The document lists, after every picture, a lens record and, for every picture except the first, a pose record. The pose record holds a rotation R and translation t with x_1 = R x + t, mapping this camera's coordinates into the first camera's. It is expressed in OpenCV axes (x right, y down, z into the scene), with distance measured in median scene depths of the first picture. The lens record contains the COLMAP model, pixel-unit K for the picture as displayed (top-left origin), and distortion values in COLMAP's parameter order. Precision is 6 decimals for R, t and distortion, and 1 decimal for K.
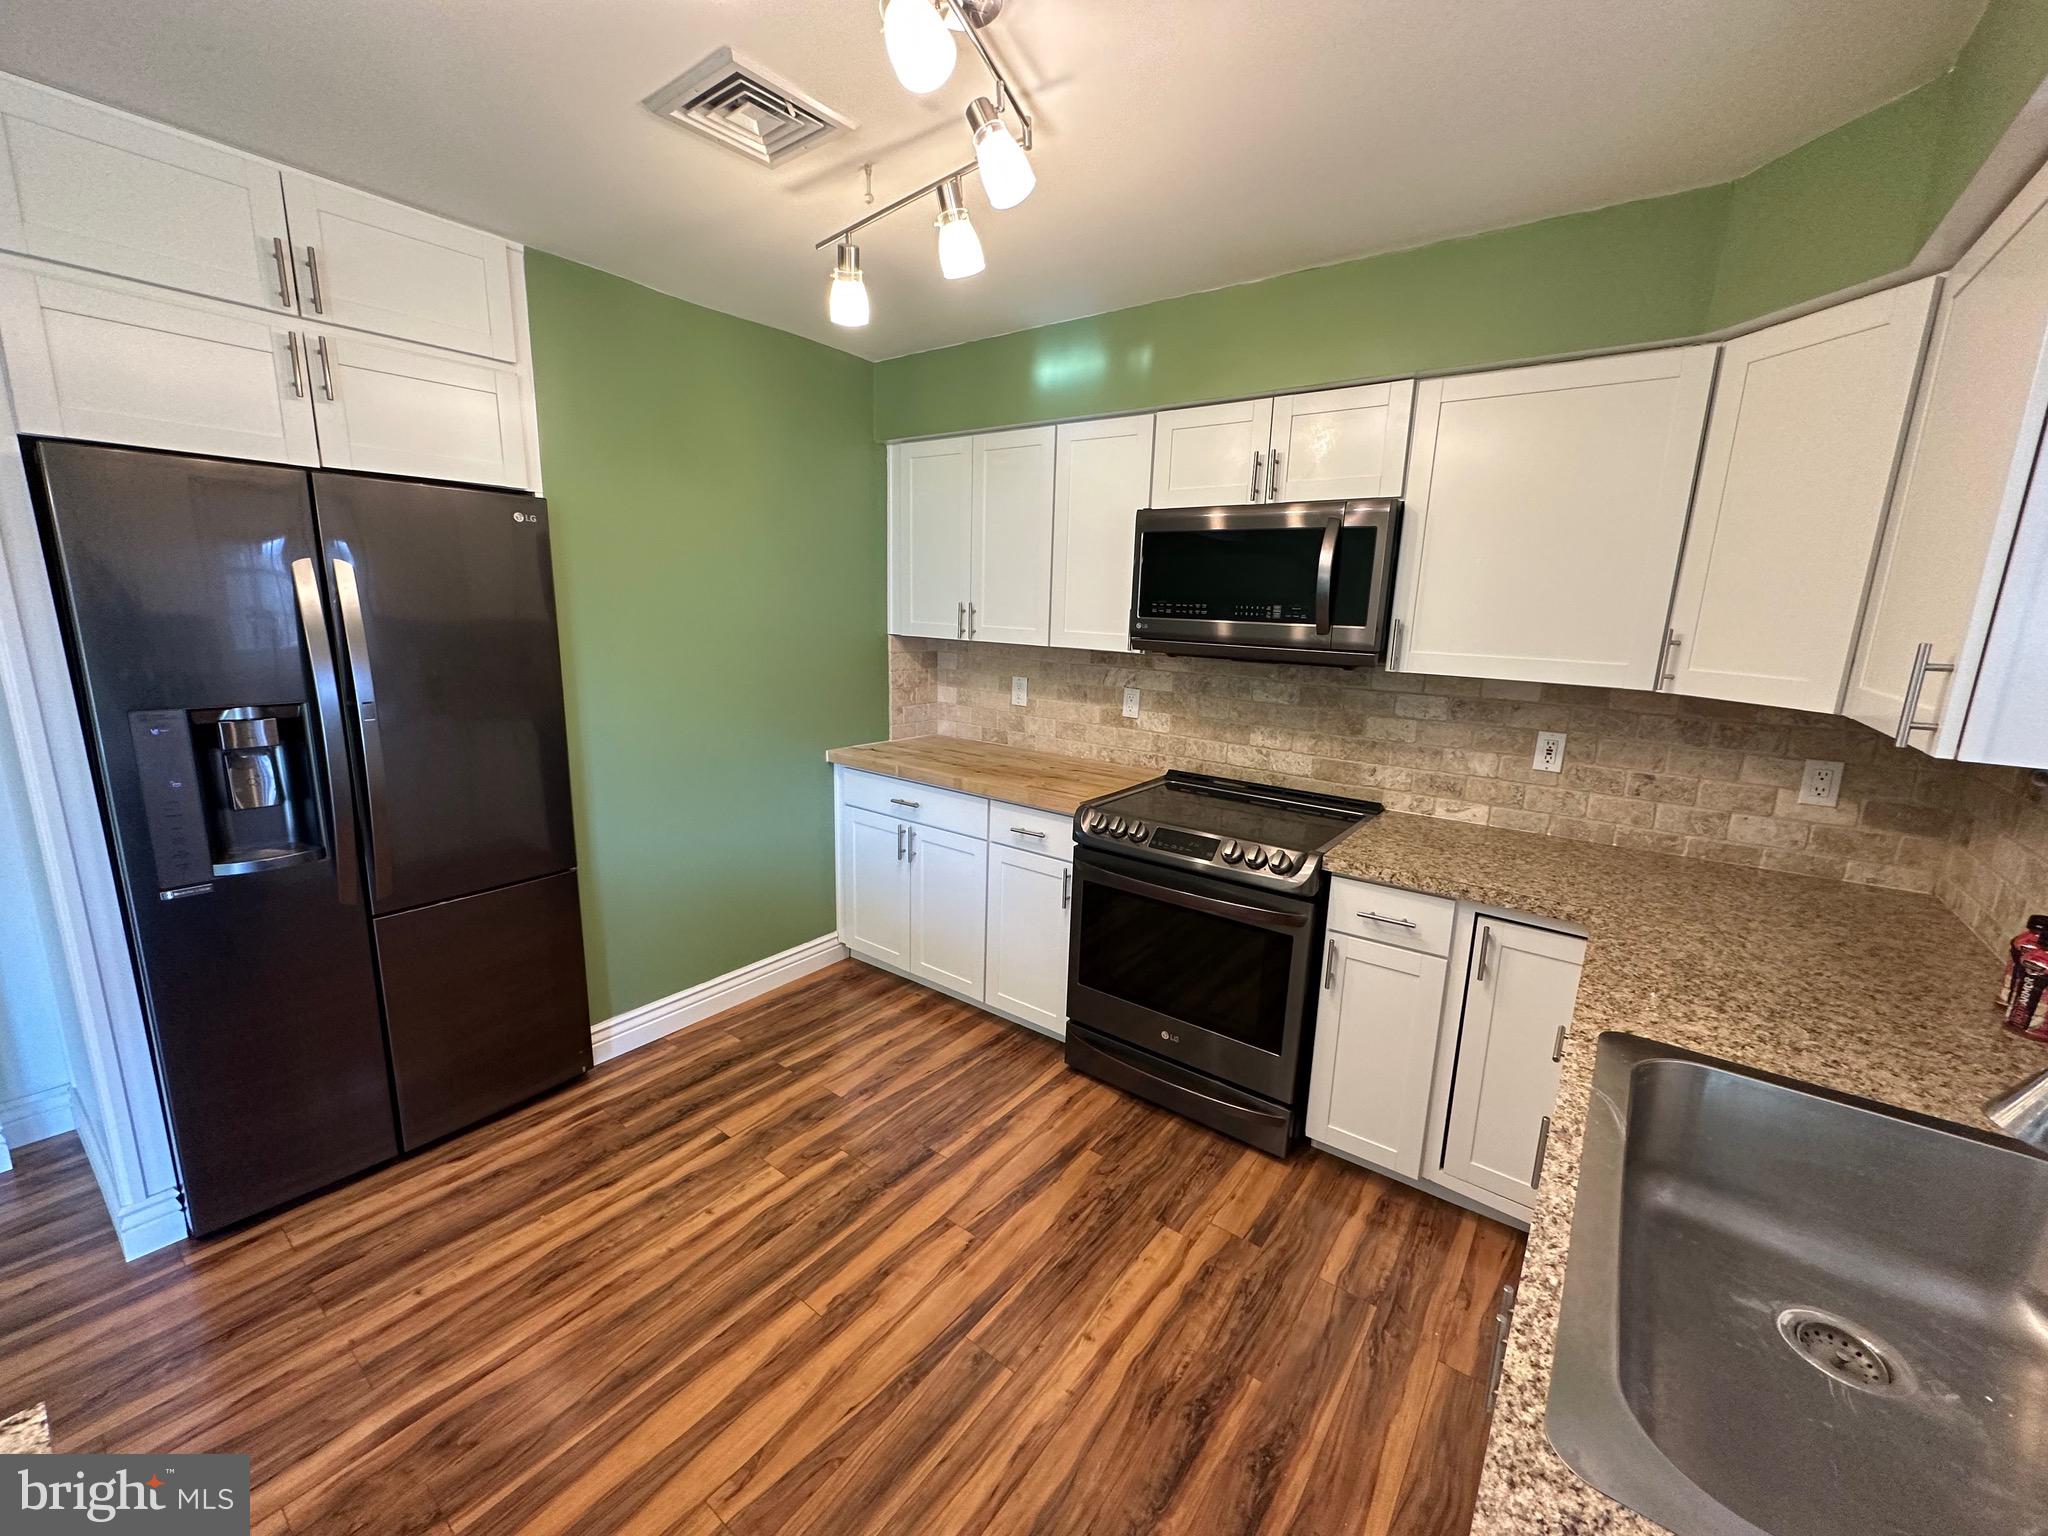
lens RADIAL K [[814.8, 0, 1021.1], [0, 814.8, 768.7], [0, 0, 1]] dist [-0.000439, -0.000336]
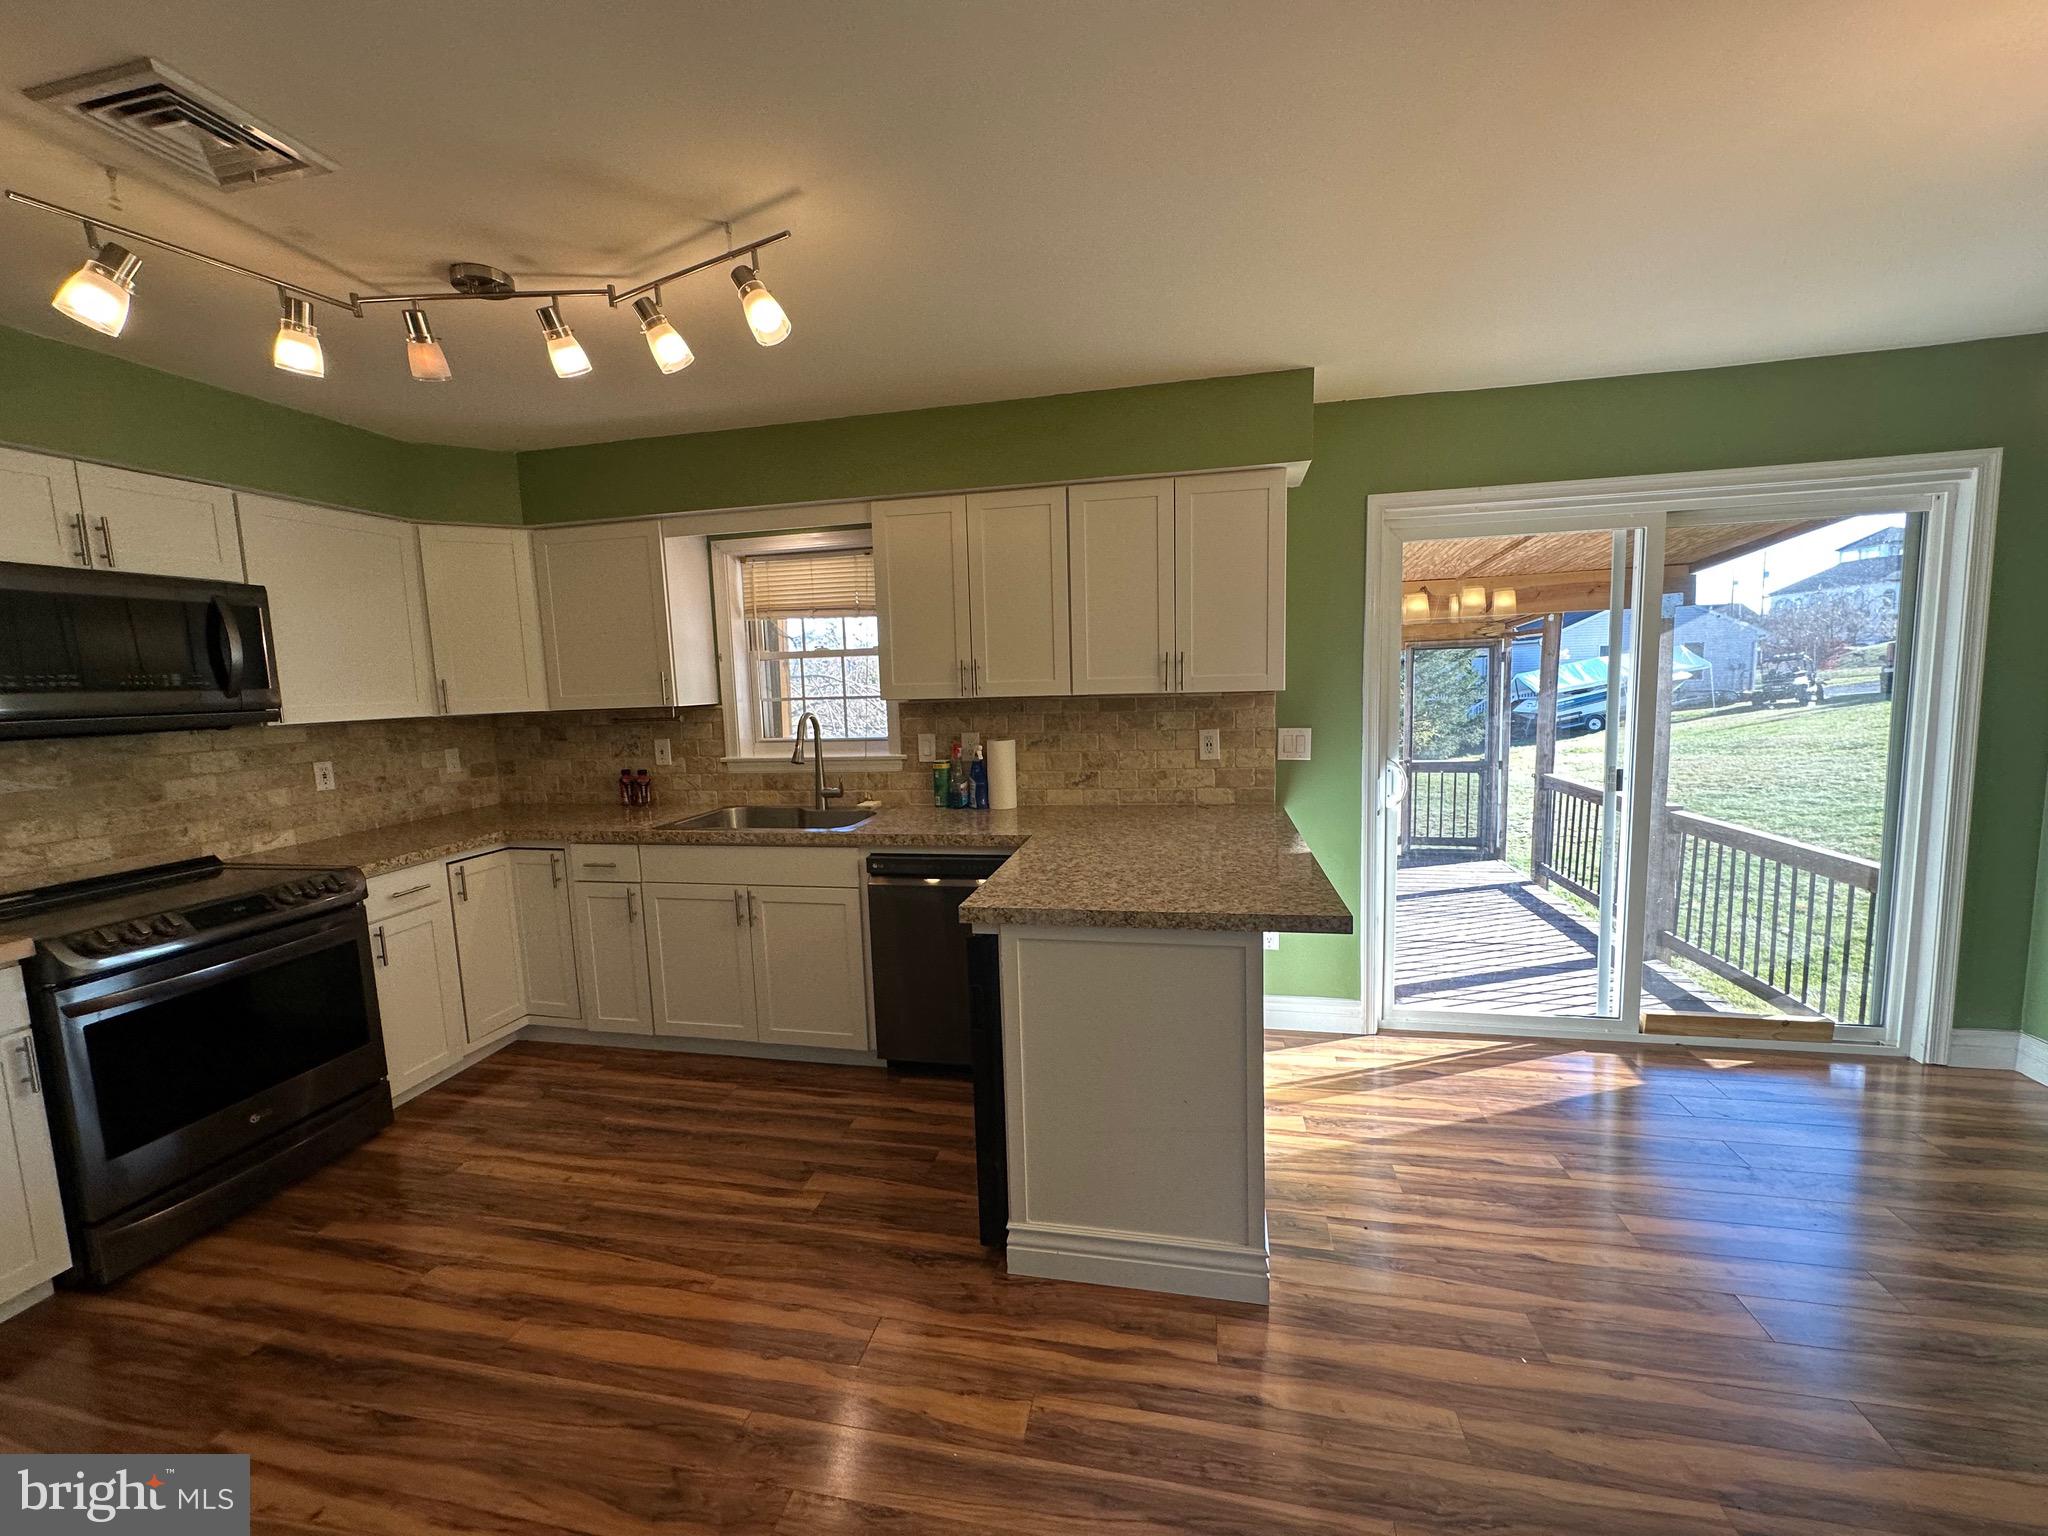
lens RADIAL K [[814.6, 0, 1022.0], [0, 814.6, 769.4], [0, 0, 1]] dist [-0.000527, -0.000041]
pose [[-0.424930, -0.117863, 0.897521, -1.117584], [0.206299, 0.952788, 0.222792, -0.098039], [-0.881405, 0.279828, -0.380553, 0.506394]]
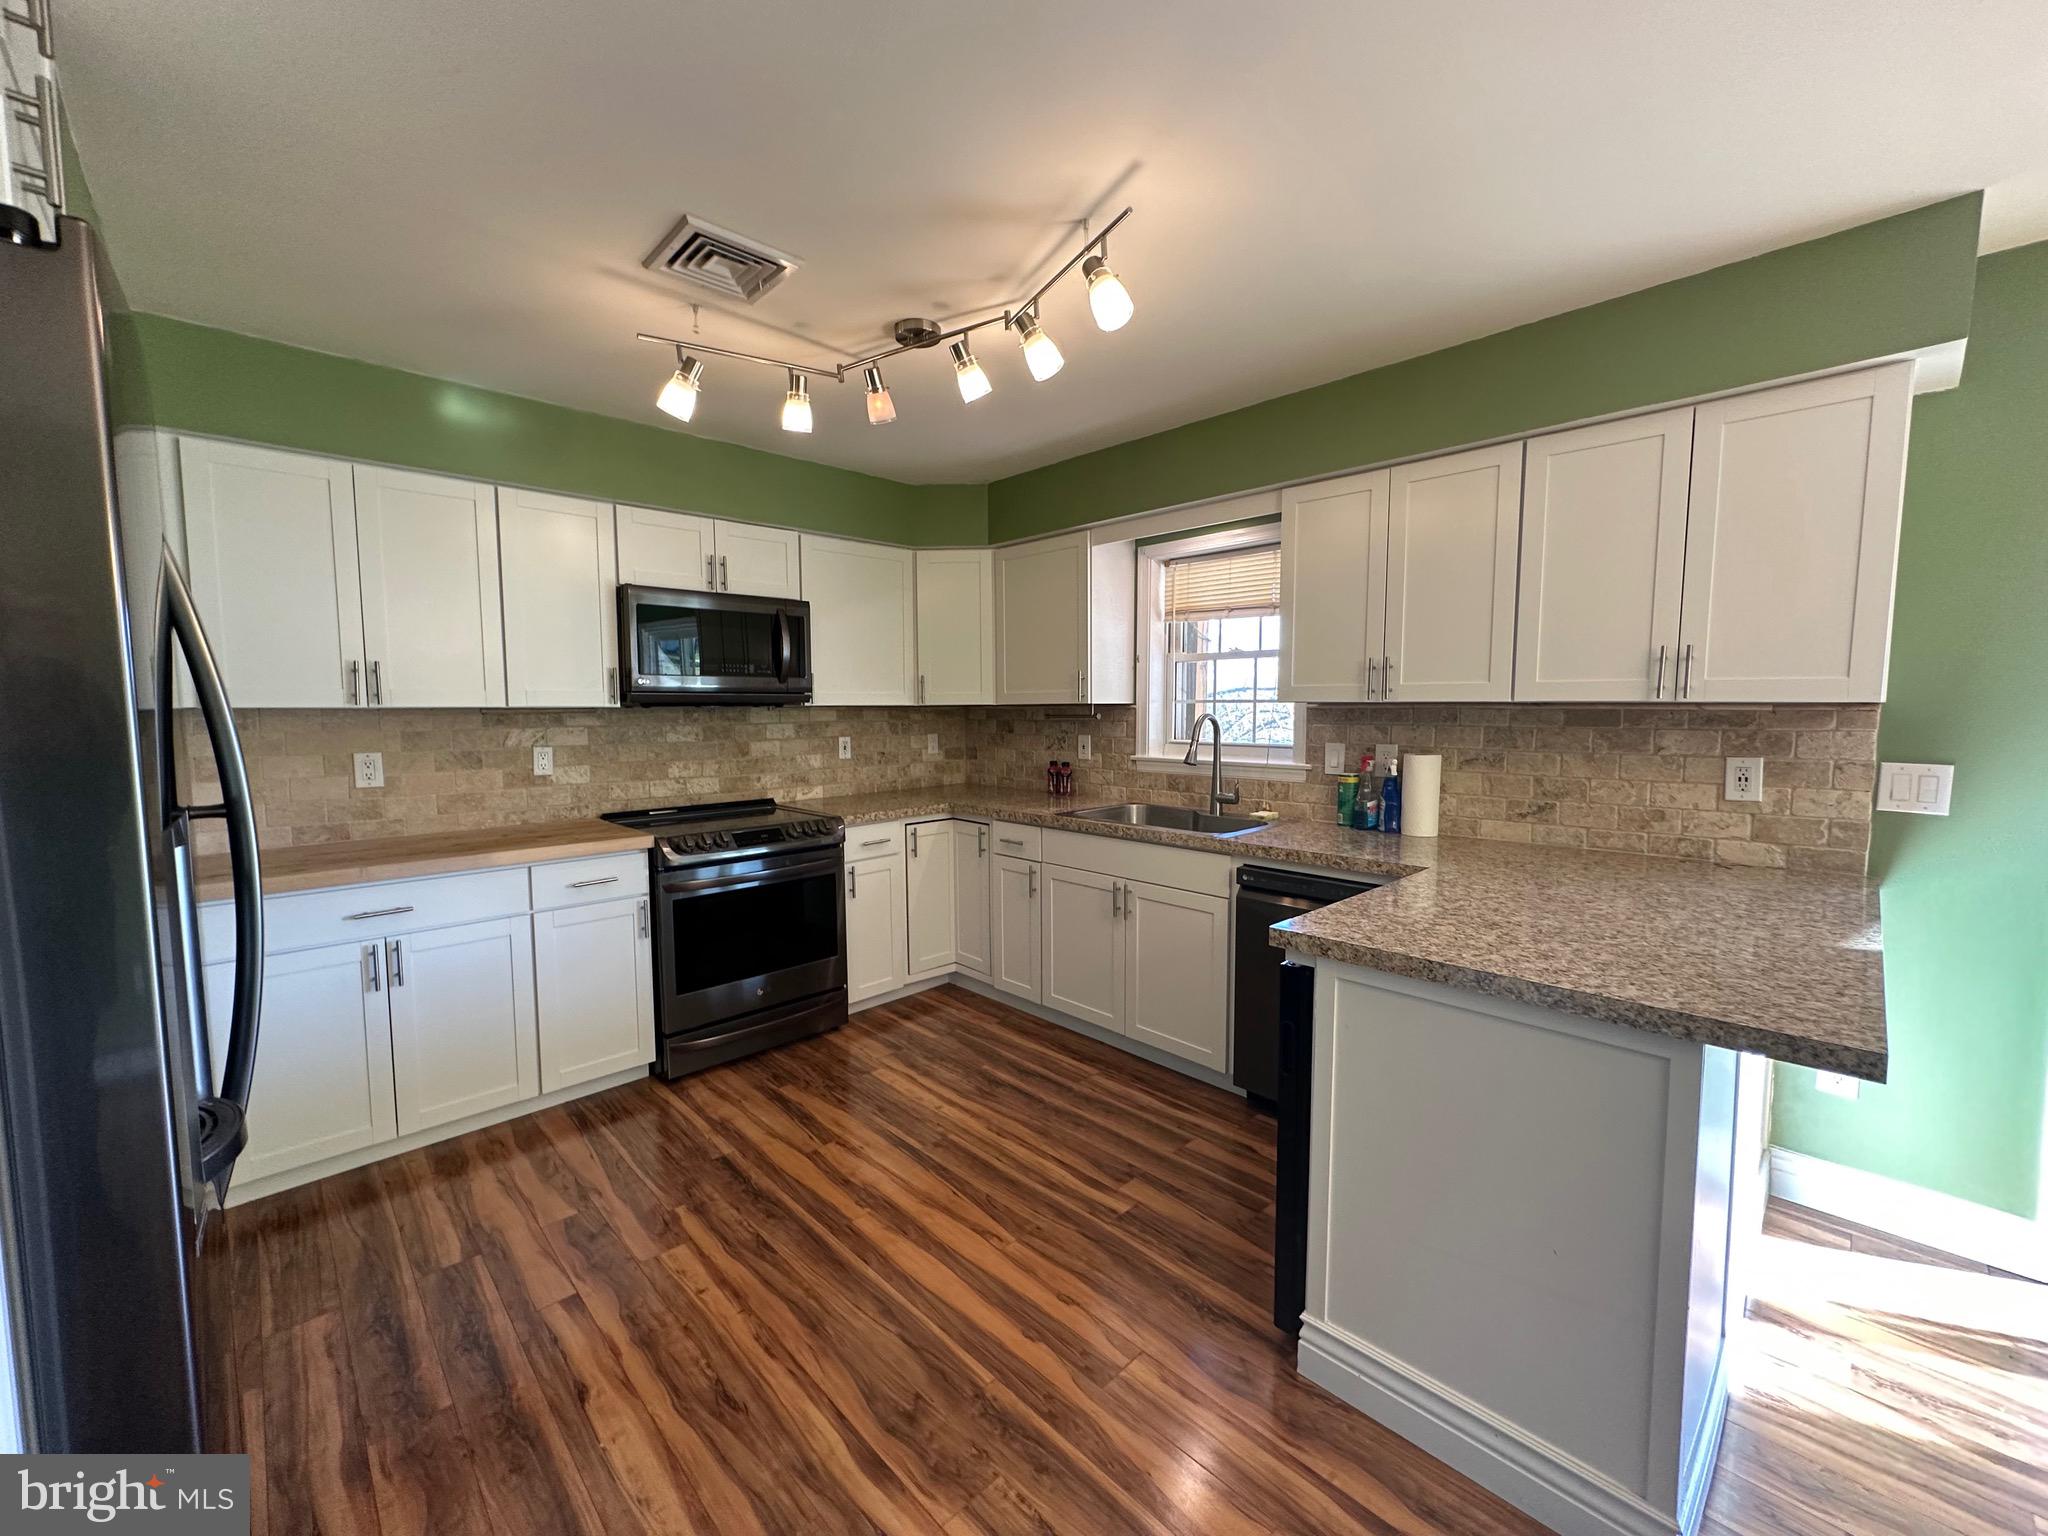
lens RADIAL K [[814.8, 0, 1021.1], [0, 814.8, 768.7], [0, 0, 1]] dist [-0.000439, -0.000336]
pose [[0.154435, -0.109119, 0.981959, -1.091492], [0.211779, 0.974438, 0.074976, -0.028830], [-0.965039, 0.196379, 0.173596, 0.341271]]
